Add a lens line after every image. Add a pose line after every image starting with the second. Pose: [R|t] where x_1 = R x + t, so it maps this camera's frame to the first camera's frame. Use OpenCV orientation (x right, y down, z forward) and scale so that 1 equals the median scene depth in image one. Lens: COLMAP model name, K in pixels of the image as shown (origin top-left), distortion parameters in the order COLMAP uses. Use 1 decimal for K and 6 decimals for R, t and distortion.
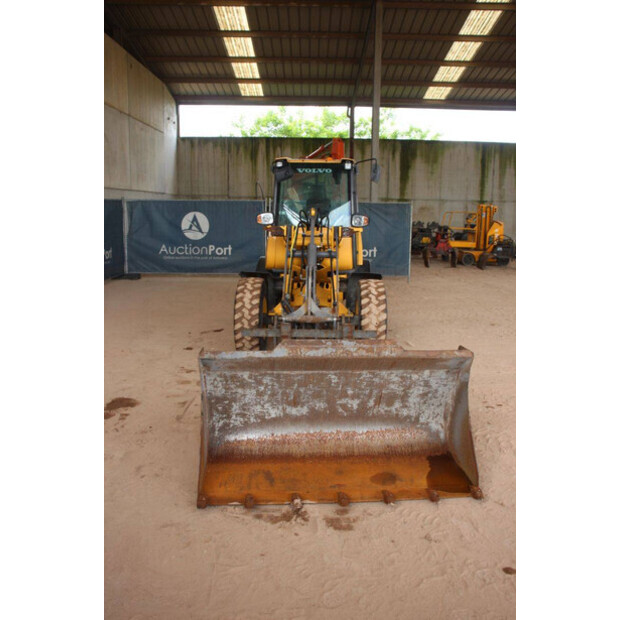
lens RADIAL K [[548.9, 0, 313.5], [0, 548.9, 325.3], [0, 0, 1]] dist [-0.121917, 0.096164]
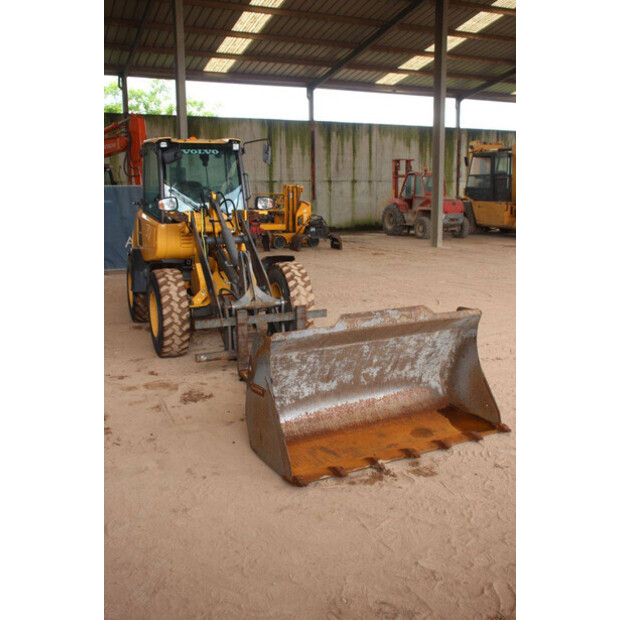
lens RADIAL K [[606.1, 0, 310.2], [0, 606.1, 328.9], [0, 0, 1]] dist [-0.060289, 0.000000]
pose [[0.912913, -0.108800, 0.393386, -0.352362], [0.104204, 0.994005, 0.033092, 0.005493], [-0.394628, 0.010782, 0.918778, -0.026814]]
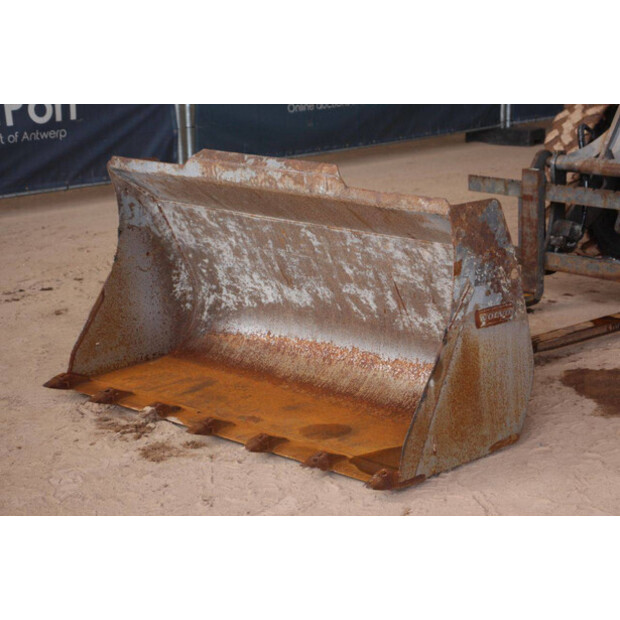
lens RADIAL K [[1448.5, 0, 309.9], [0, 1448.5, 308.6], [0, 0, 1]] dist [0.383062, 0.000000]
pose [[0.639950, 0.145538, -0.754508, 0.772510], [-0.122604, 0.988660, 0.086716, 0.028104], [0.758573, 0.037012, 0.650536, 0.037696]]
